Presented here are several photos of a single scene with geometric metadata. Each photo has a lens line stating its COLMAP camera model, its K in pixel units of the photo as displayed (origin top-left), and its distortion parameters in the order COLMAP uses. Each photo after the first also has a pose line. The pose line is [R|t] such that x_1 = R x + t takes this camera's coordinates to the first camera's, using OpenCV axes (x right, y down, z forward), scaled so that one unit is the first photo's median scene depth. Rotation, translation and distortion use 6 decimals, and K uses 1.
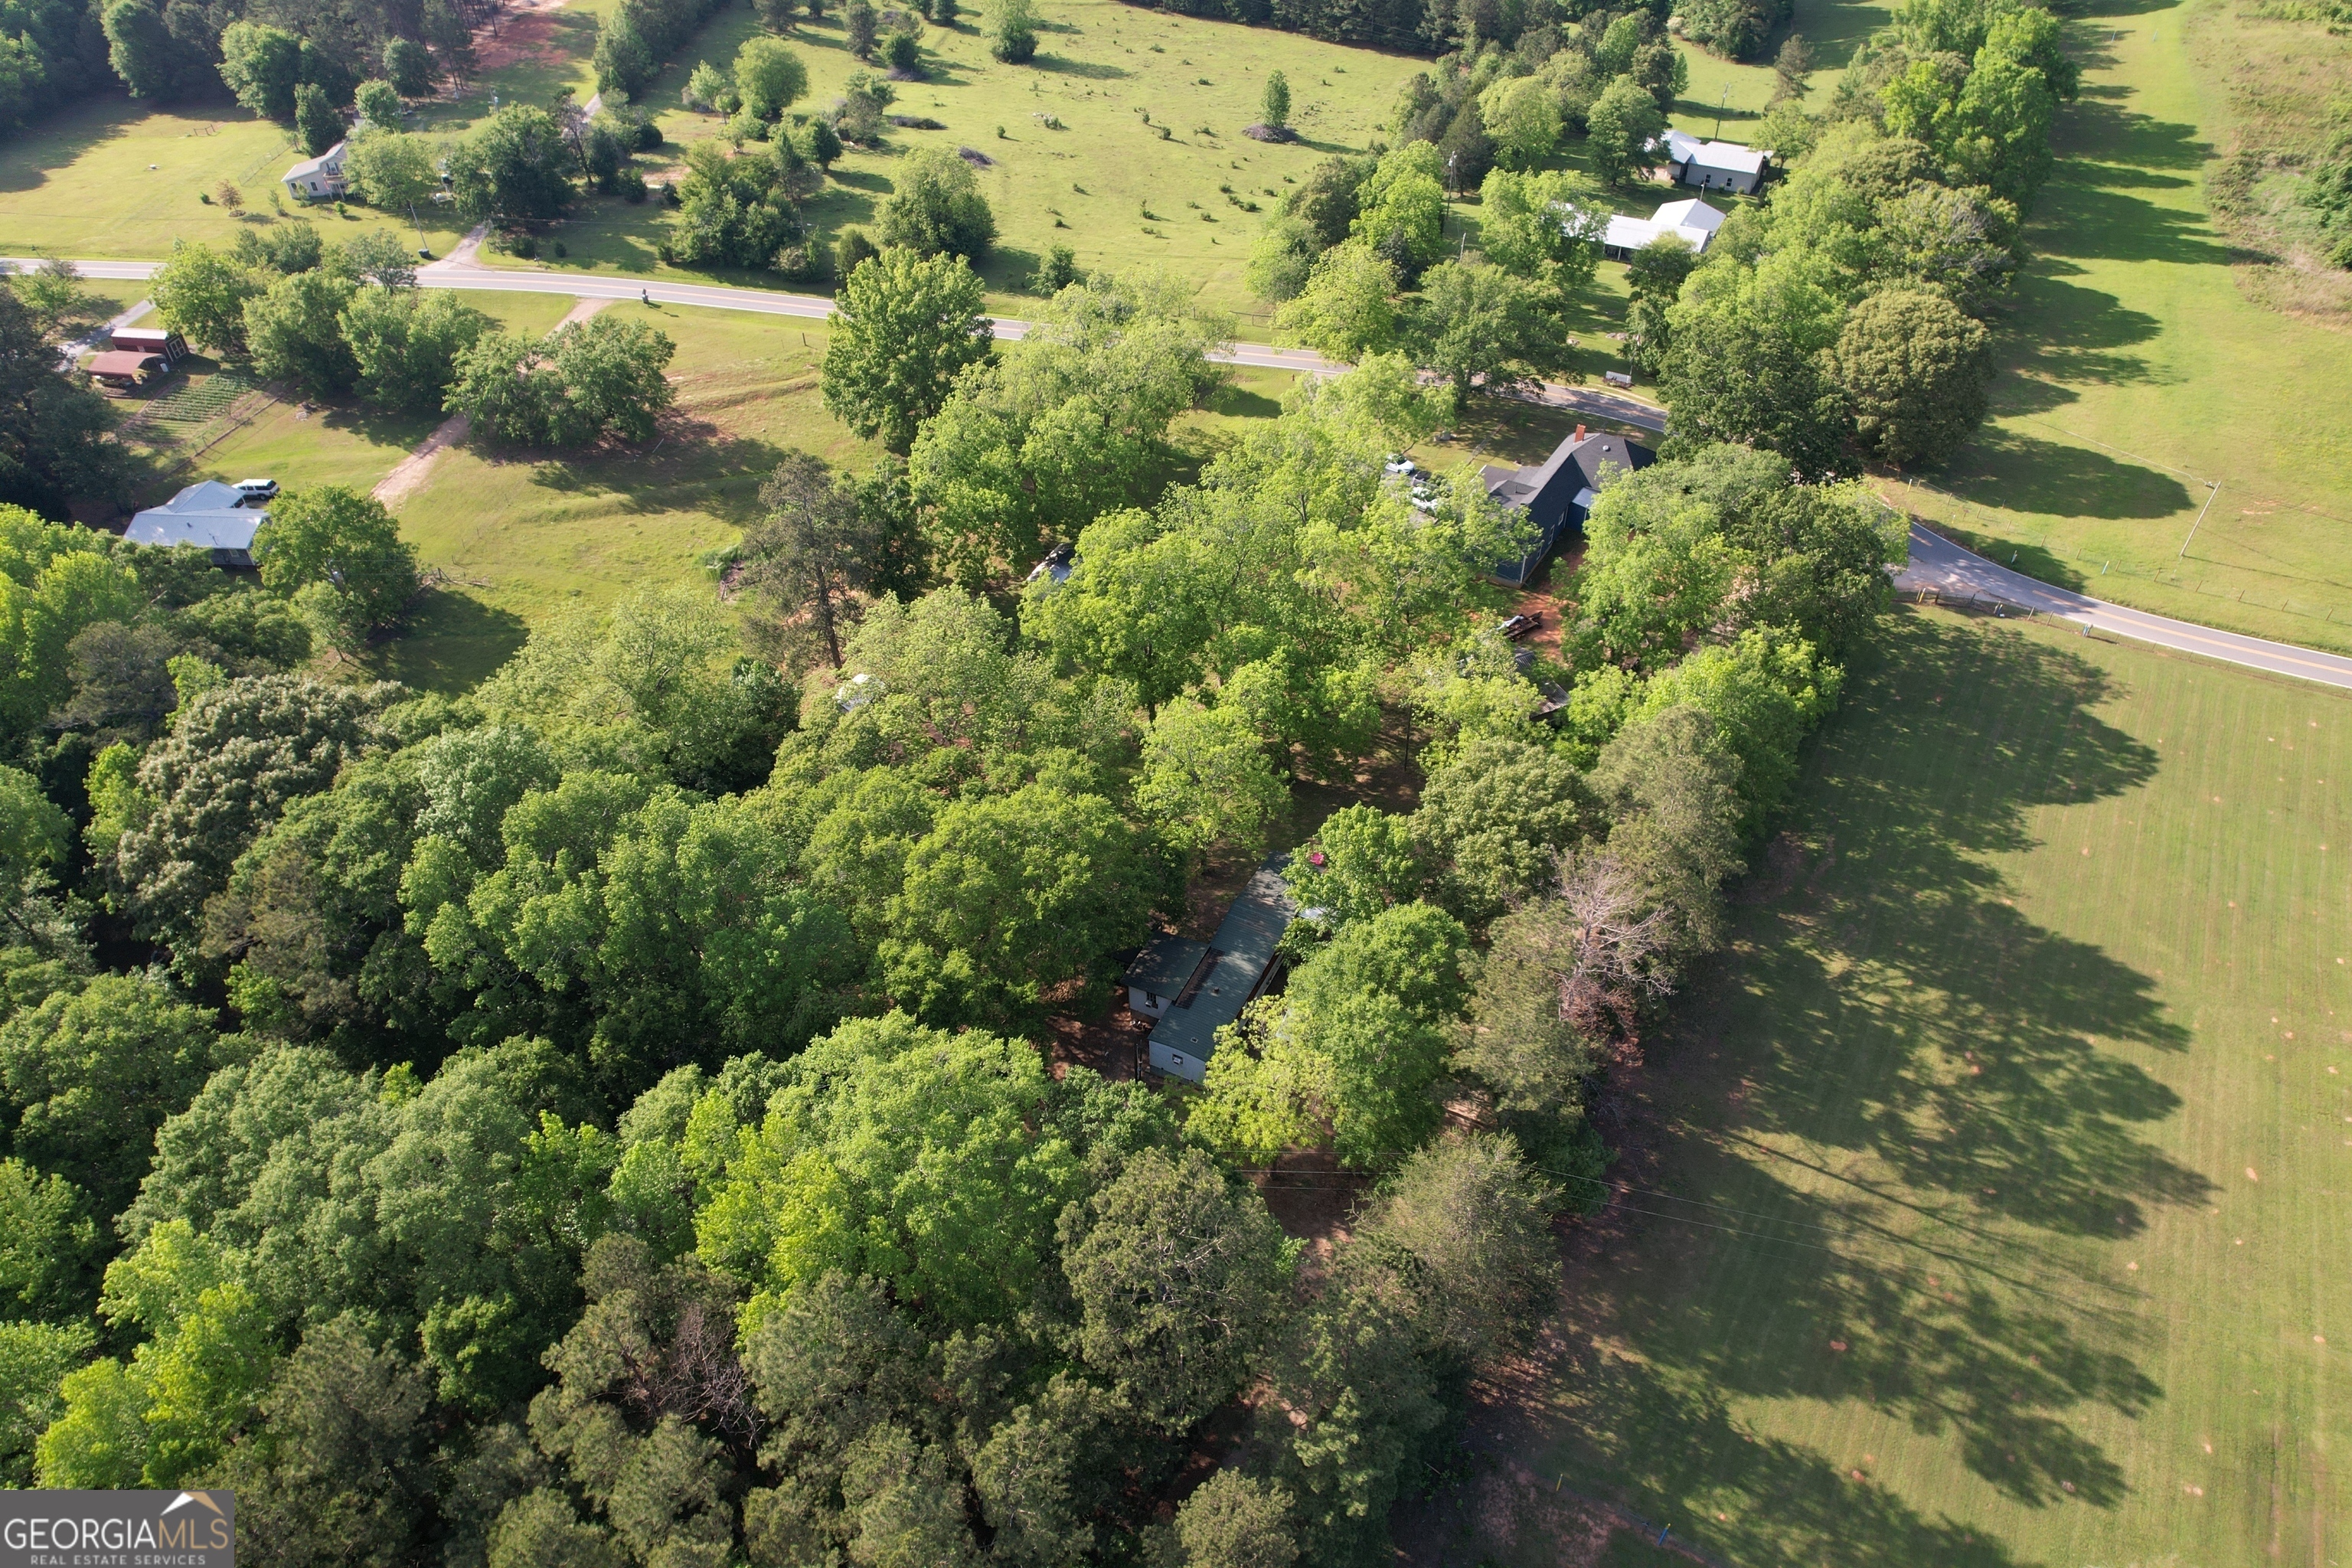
lens RADIAL K [[1506.3, 0, 1184.1], [0, 1506.3, 783.6], [0, 0, 1]] dist [-0.090389, 0.088225]
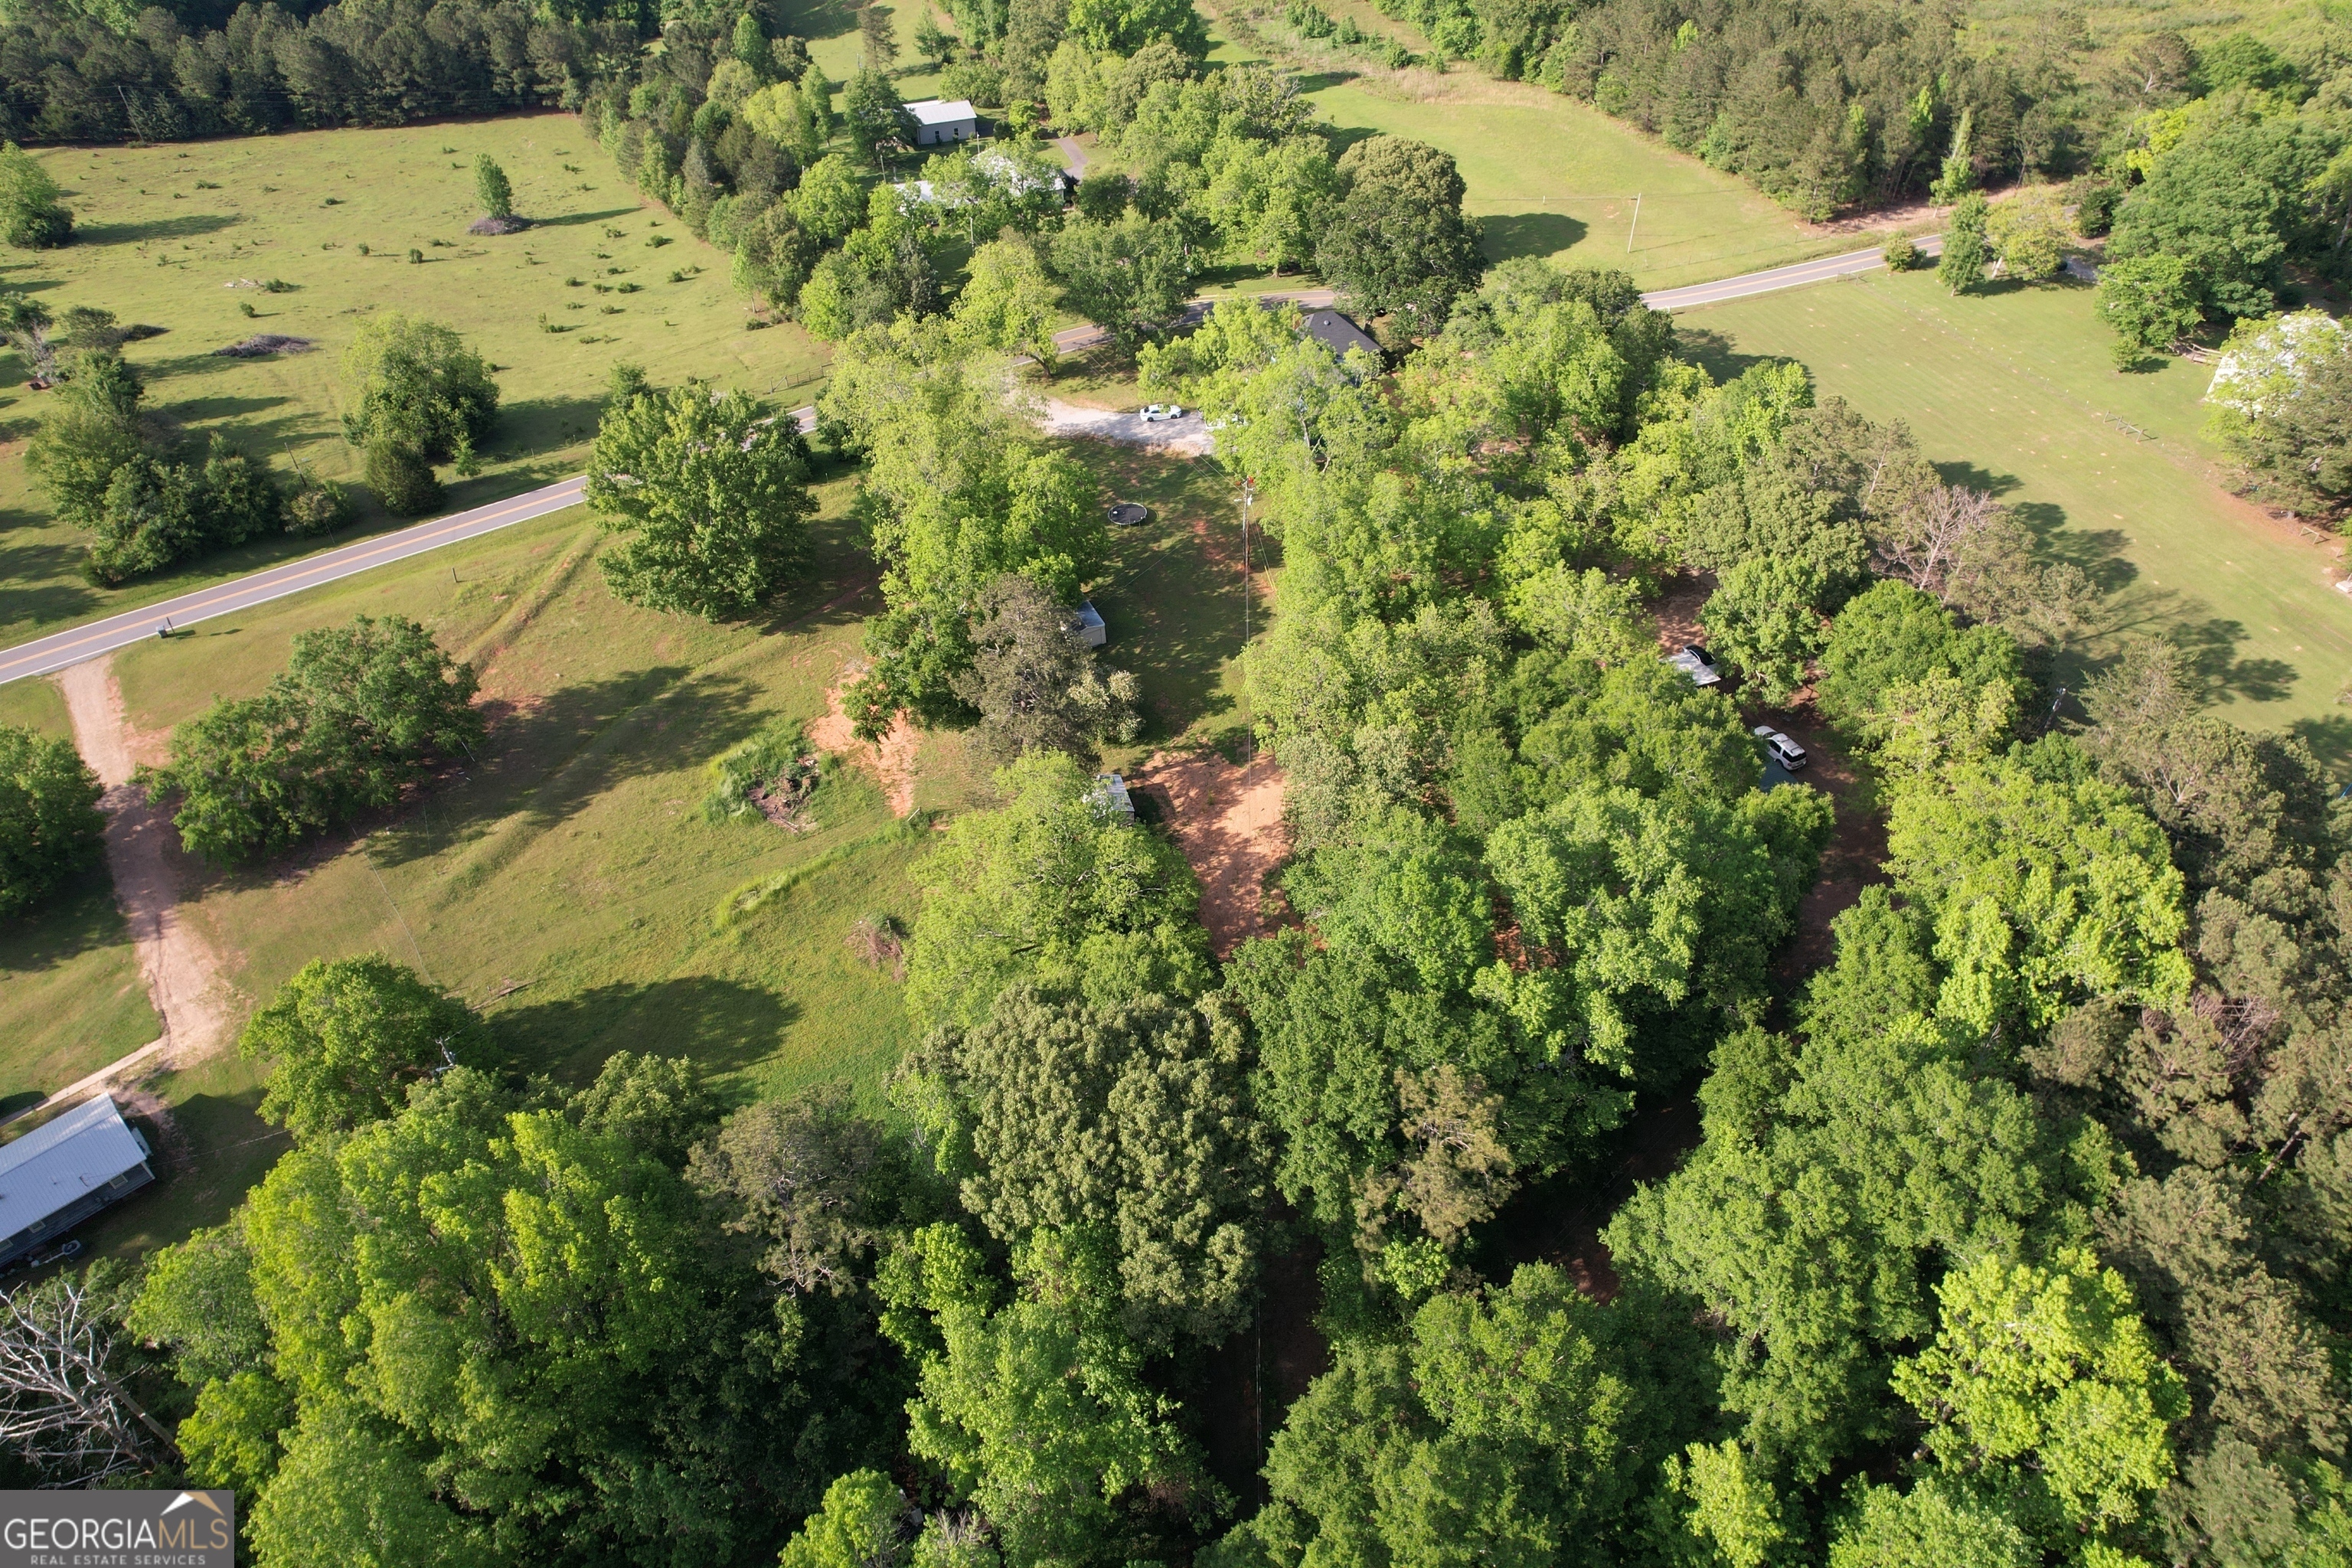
lens RADIAL K [[1506.3, 0, 1184.1], [0, 1506.3, 783.6], [0, 0, 1]] dist [-0.090389, 0.088225]
pose [[0.639720, -0.502729, 0.581397, -0.593718], [0.504037, 0.845463, 0.176465, -0.169666], [-0.580263, 0.180158, 0.794253, 0.195178]]
